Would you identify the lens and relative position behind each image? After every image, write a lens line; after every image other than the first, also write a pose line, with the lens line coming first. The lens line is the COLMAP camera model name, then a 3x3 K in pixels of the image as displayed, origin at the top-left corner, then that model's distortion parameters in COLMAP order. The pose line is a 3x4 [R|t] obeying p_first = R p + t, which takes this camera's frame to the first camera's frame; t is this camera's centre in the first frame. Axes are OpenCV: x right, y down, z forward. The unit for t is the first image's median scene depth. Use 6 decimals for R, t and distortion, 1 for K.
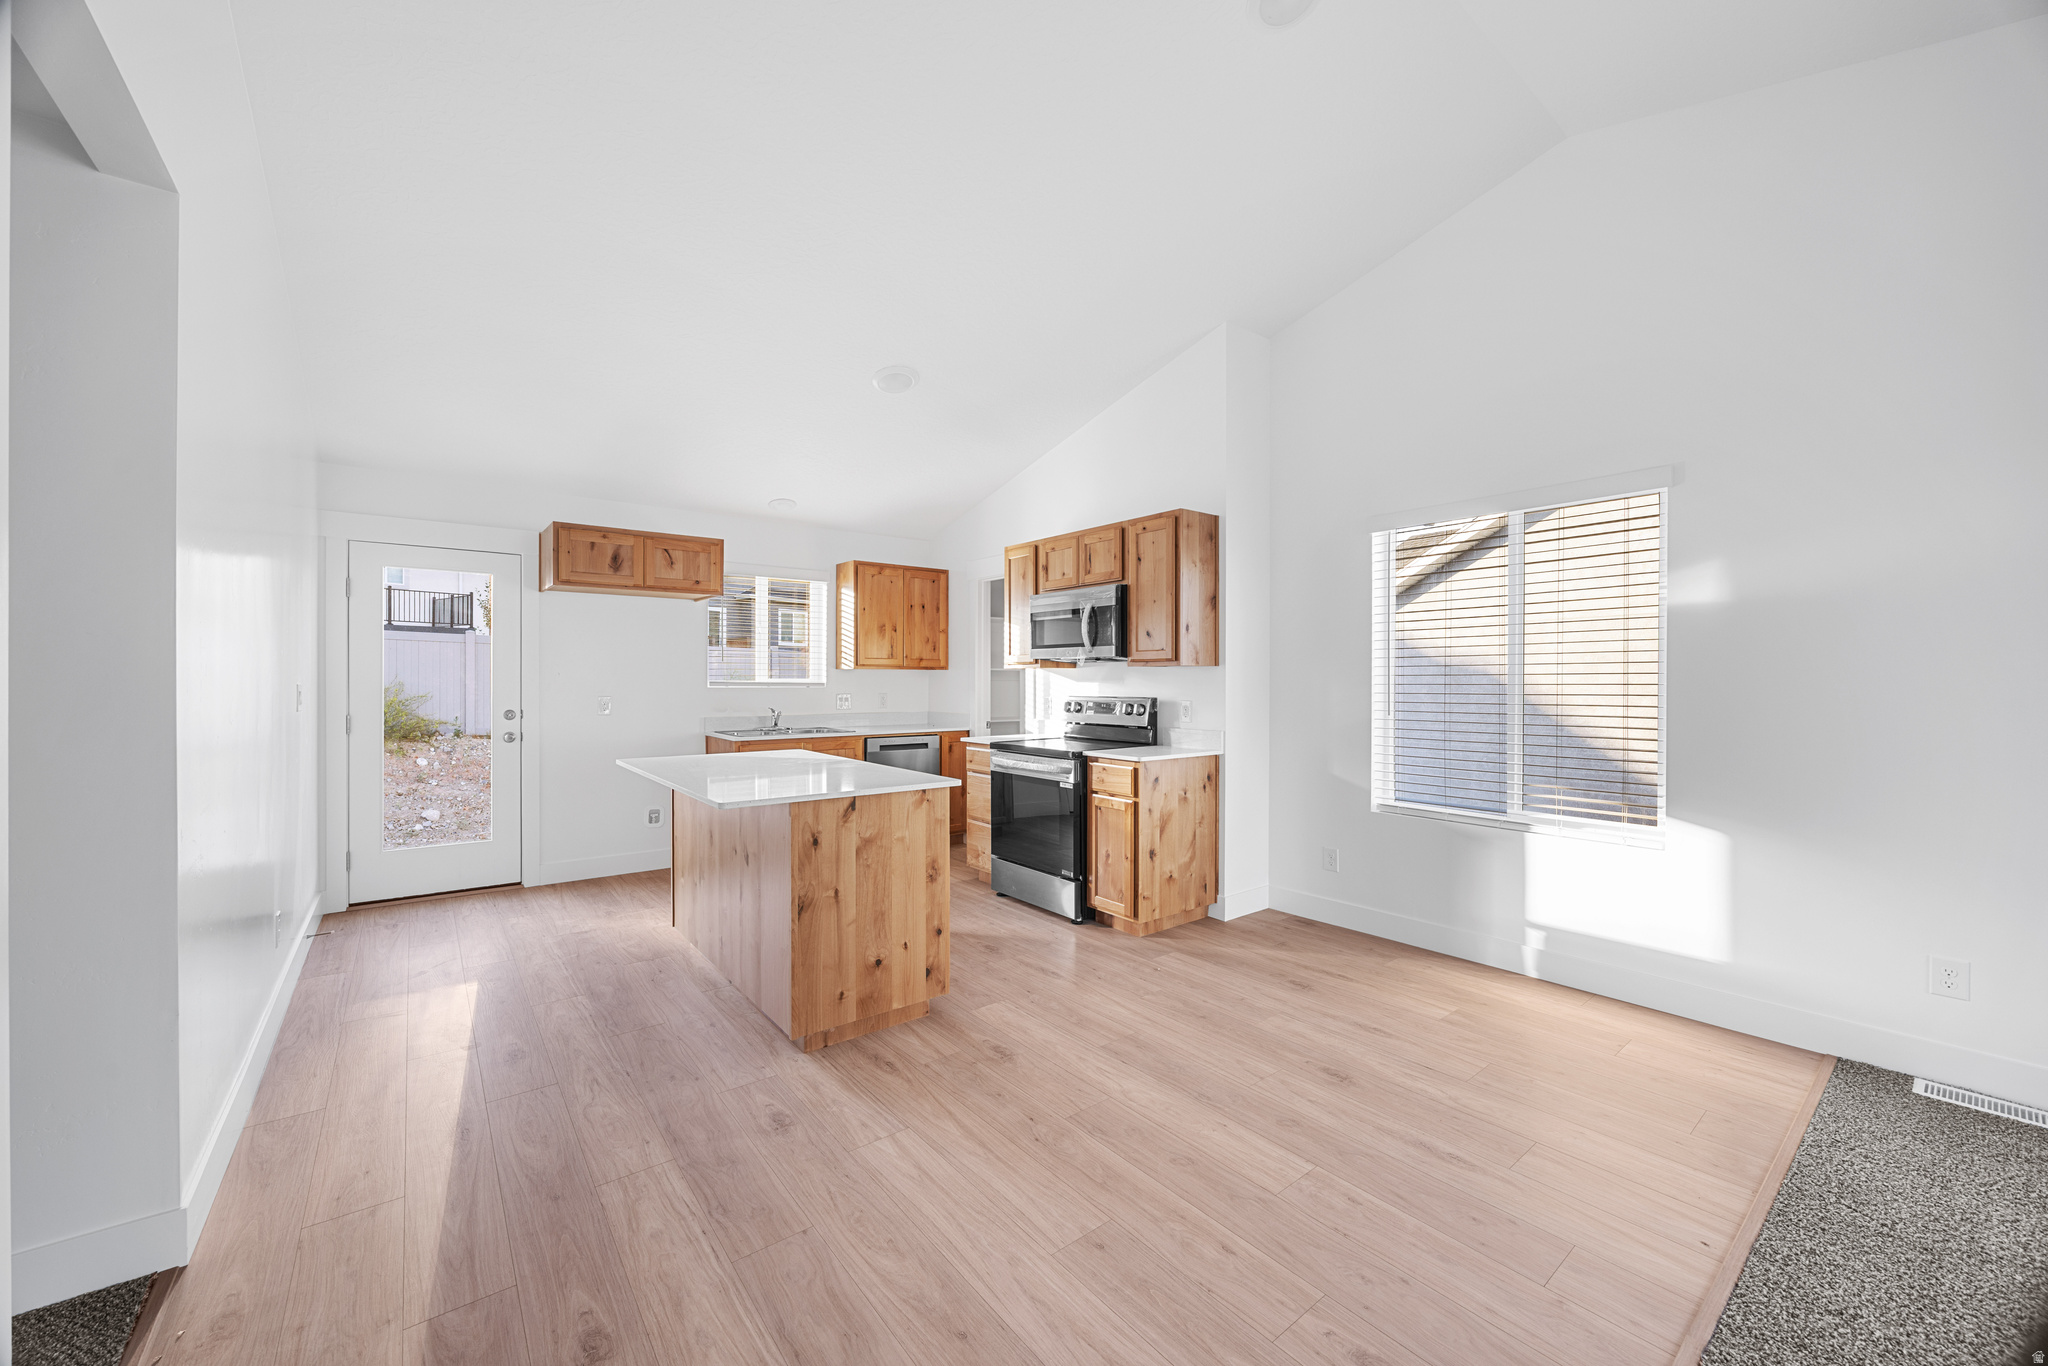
lens RADIAL K [[774.9, 0, 1029.4], [0, 774.9, 679.6], [0, 0, 1]] dist [0.000203, 0.000314]
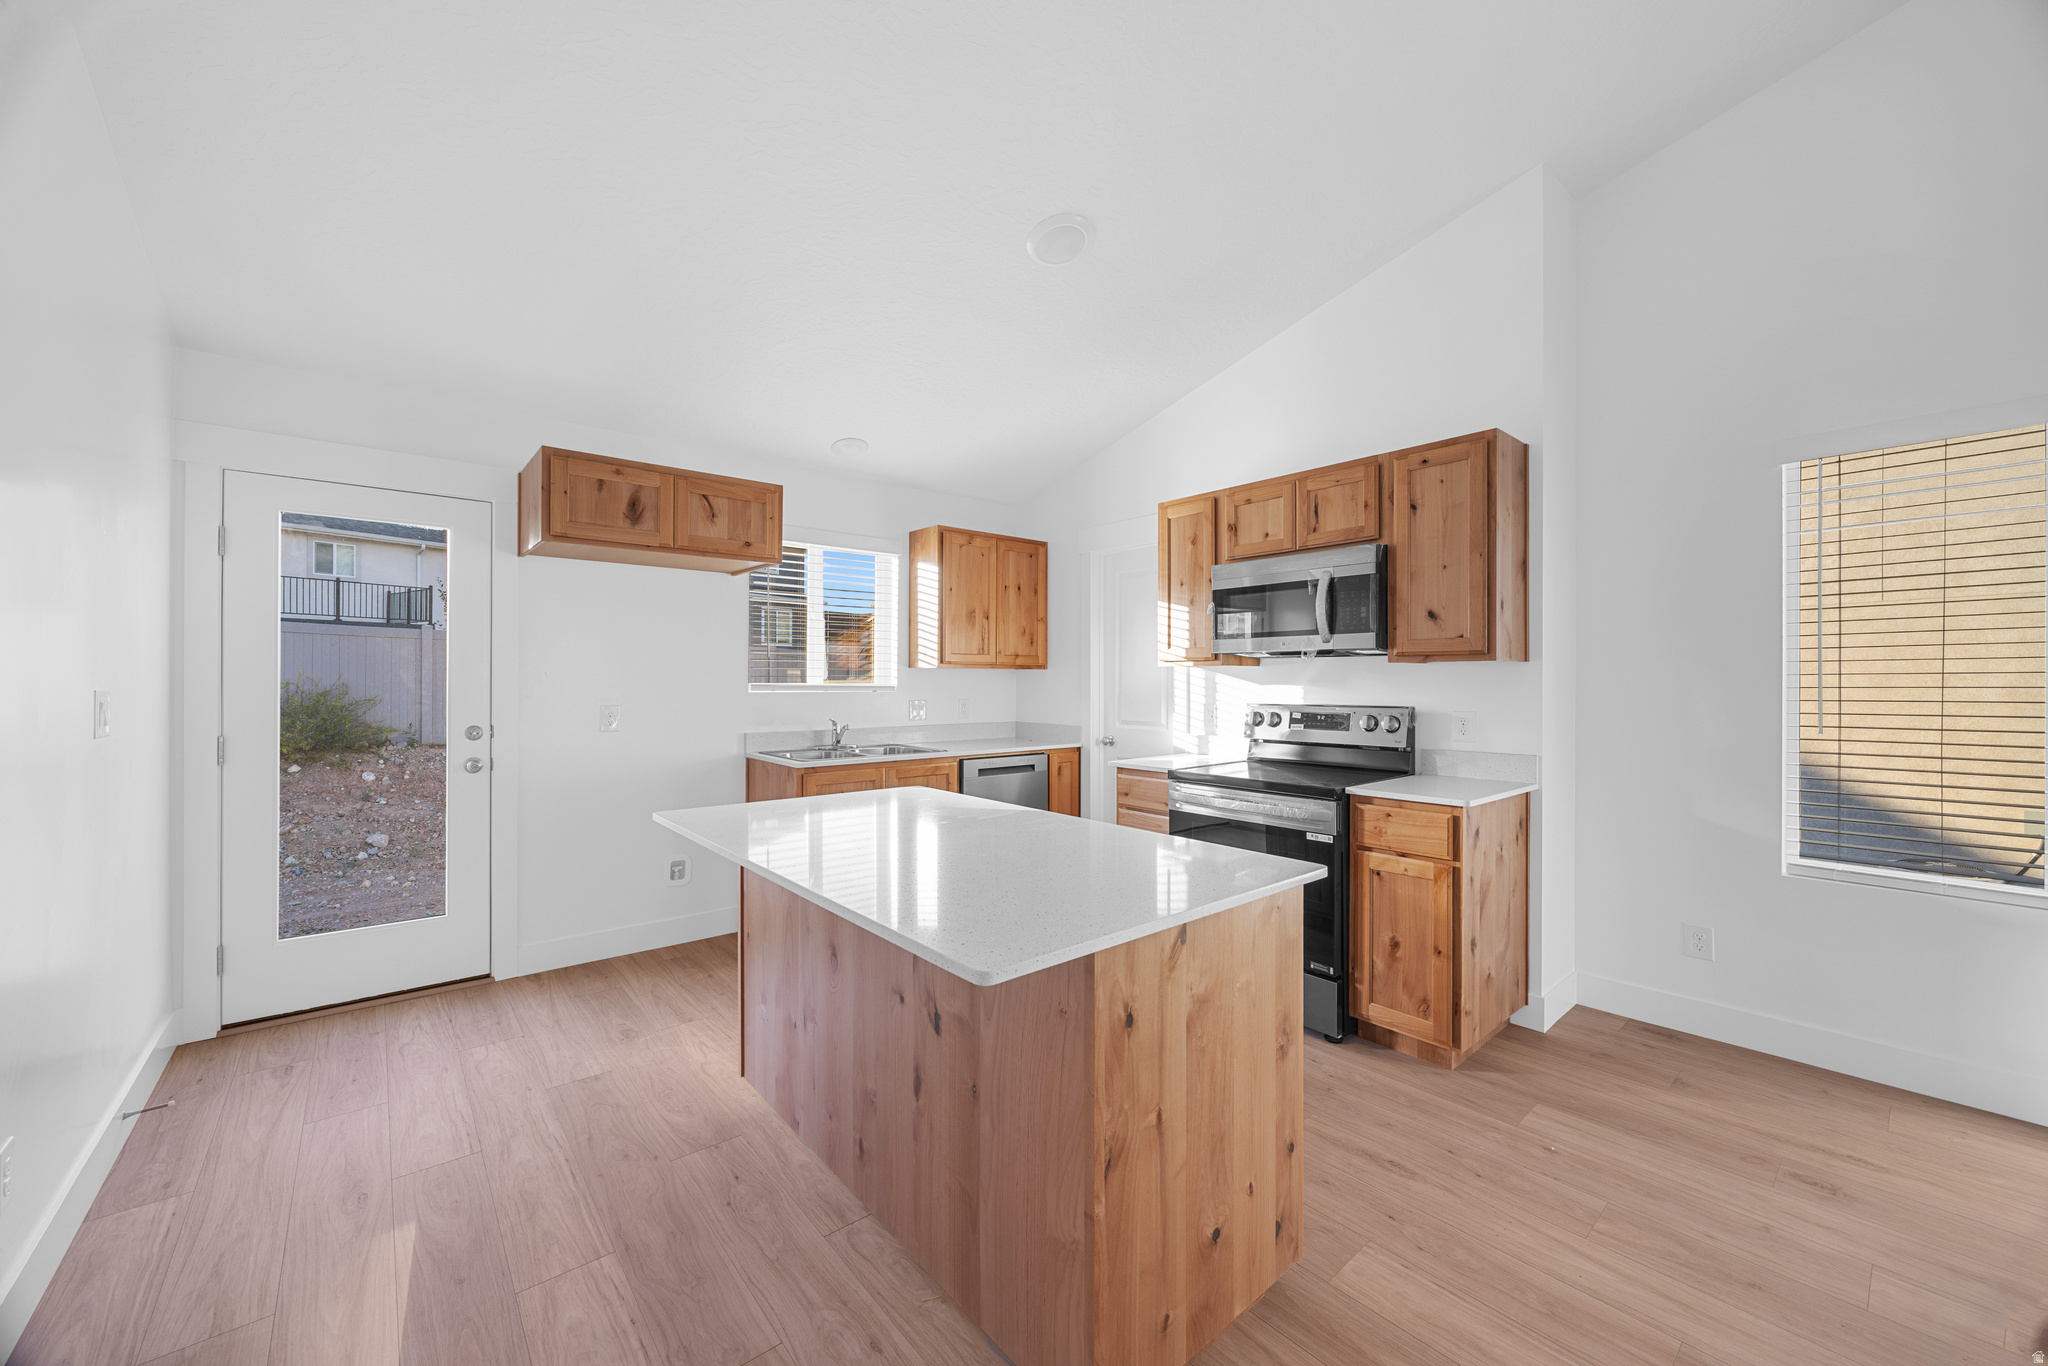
lens RADIAL K [[763.0, 0, 1031.7], [0, 763.0, 676.4], [0, 0, 1]] dist [-0.003407, 0.000022]
pose [[0.999091, -0.000078, 0.042631, -0.222027], [0.000328, 0.999983, -0.005863, -0.000796], [-0.042630, 0.005871, 0.999074, 0.328809]]
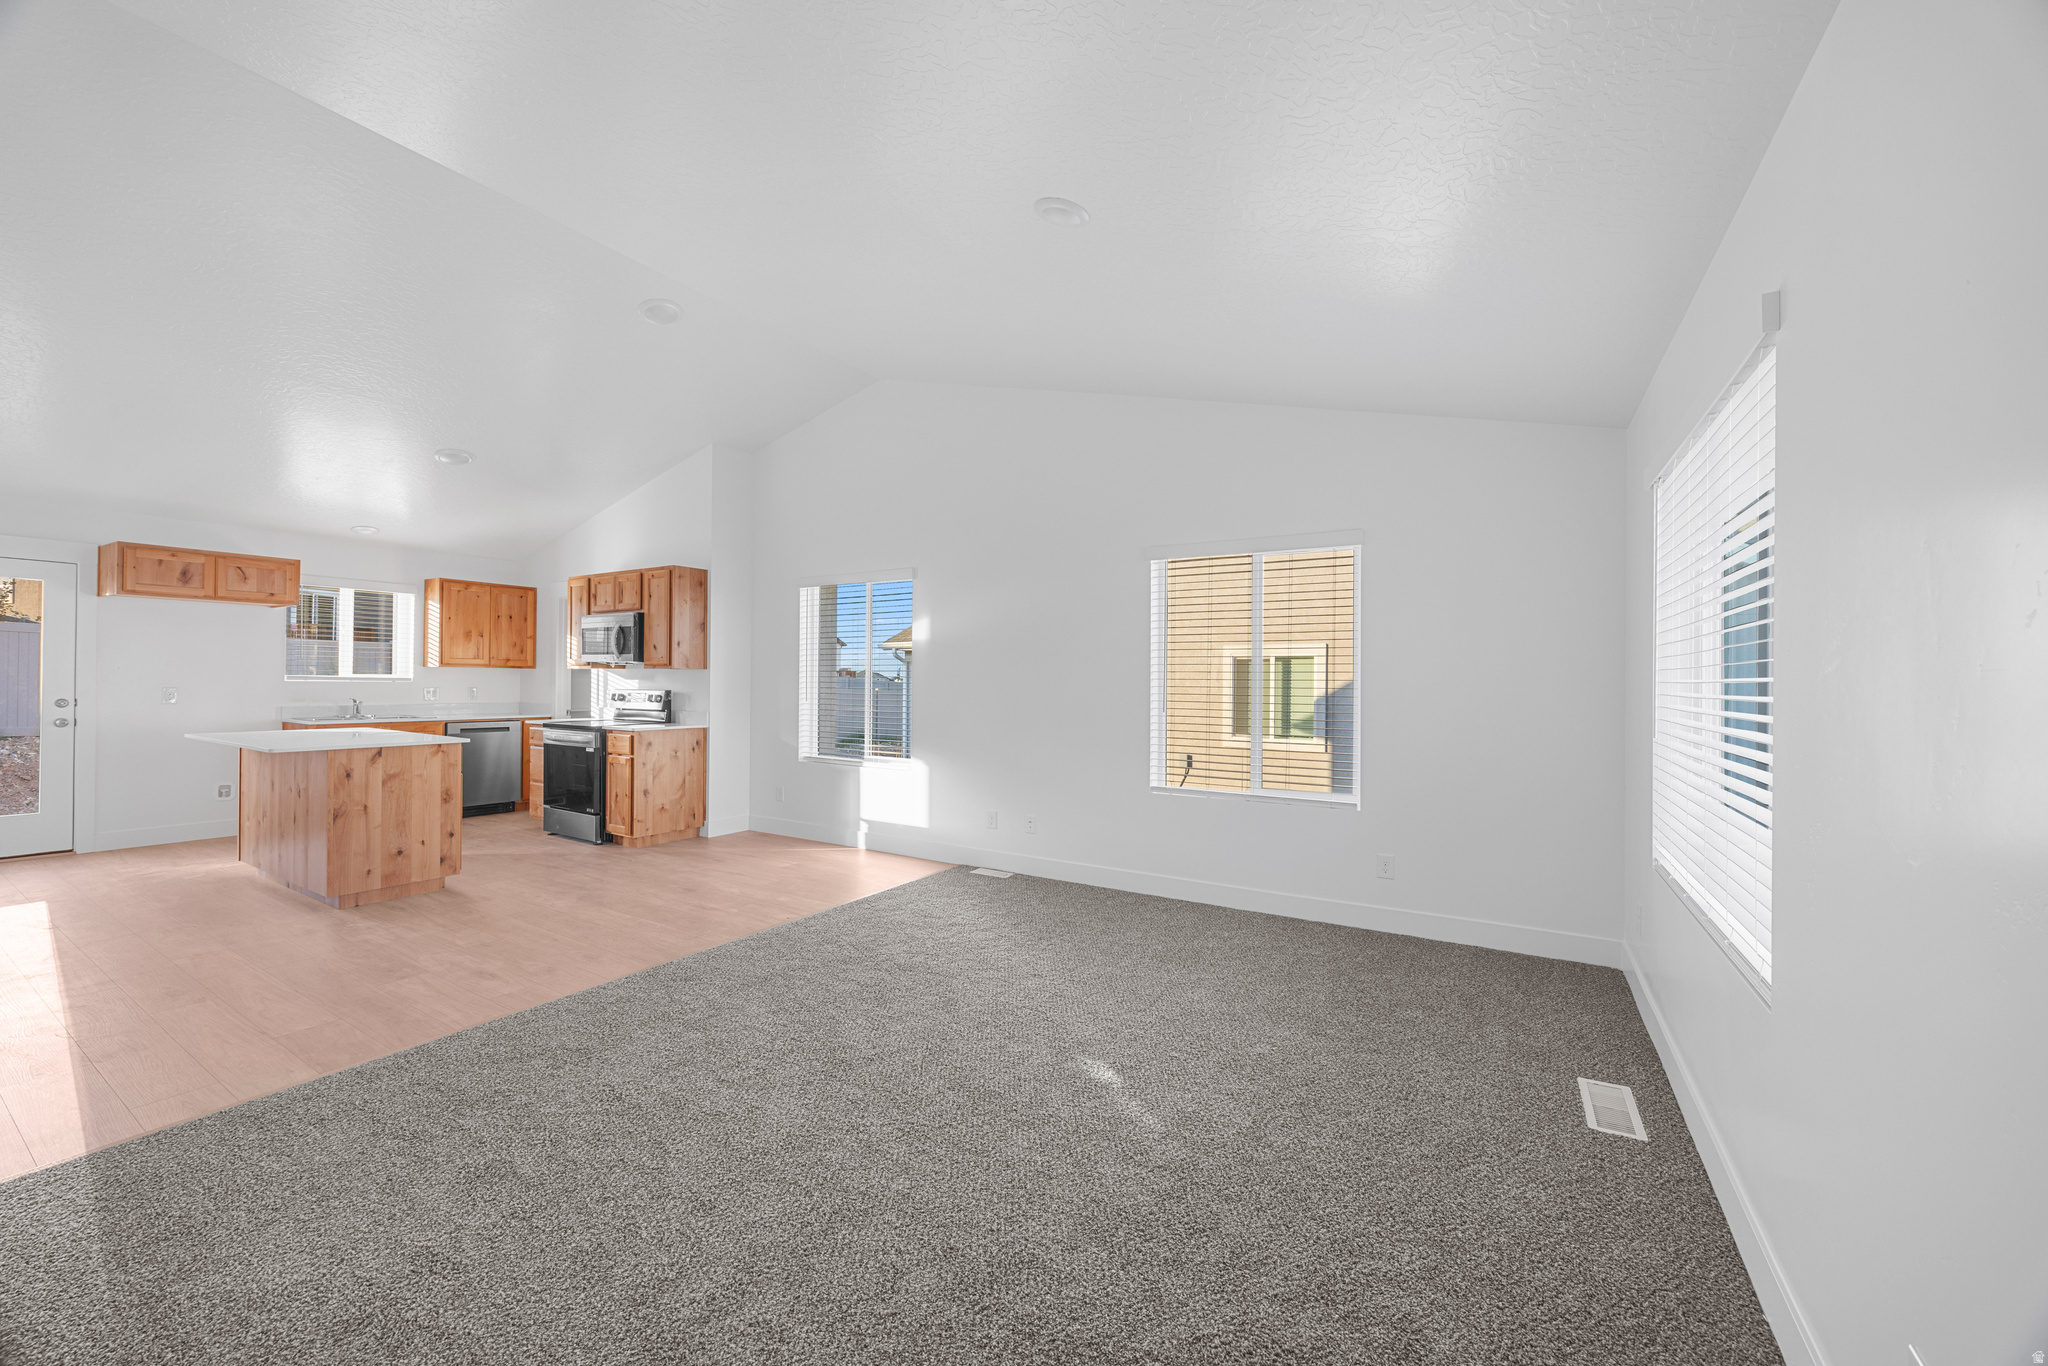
lens RADIAL K [[774.9, 0, 1029.4], [0, 774.9, 679.6], [0, 0, 1]] dist [0.000203, 0.000314]
pose [[0.941464, 0.009566, 0.336978, 0.317940], [-0.009043, 0.999954, -0.003119, 0.001786], [-0.336992, -0.000111, 0.941507, -0.617028]]
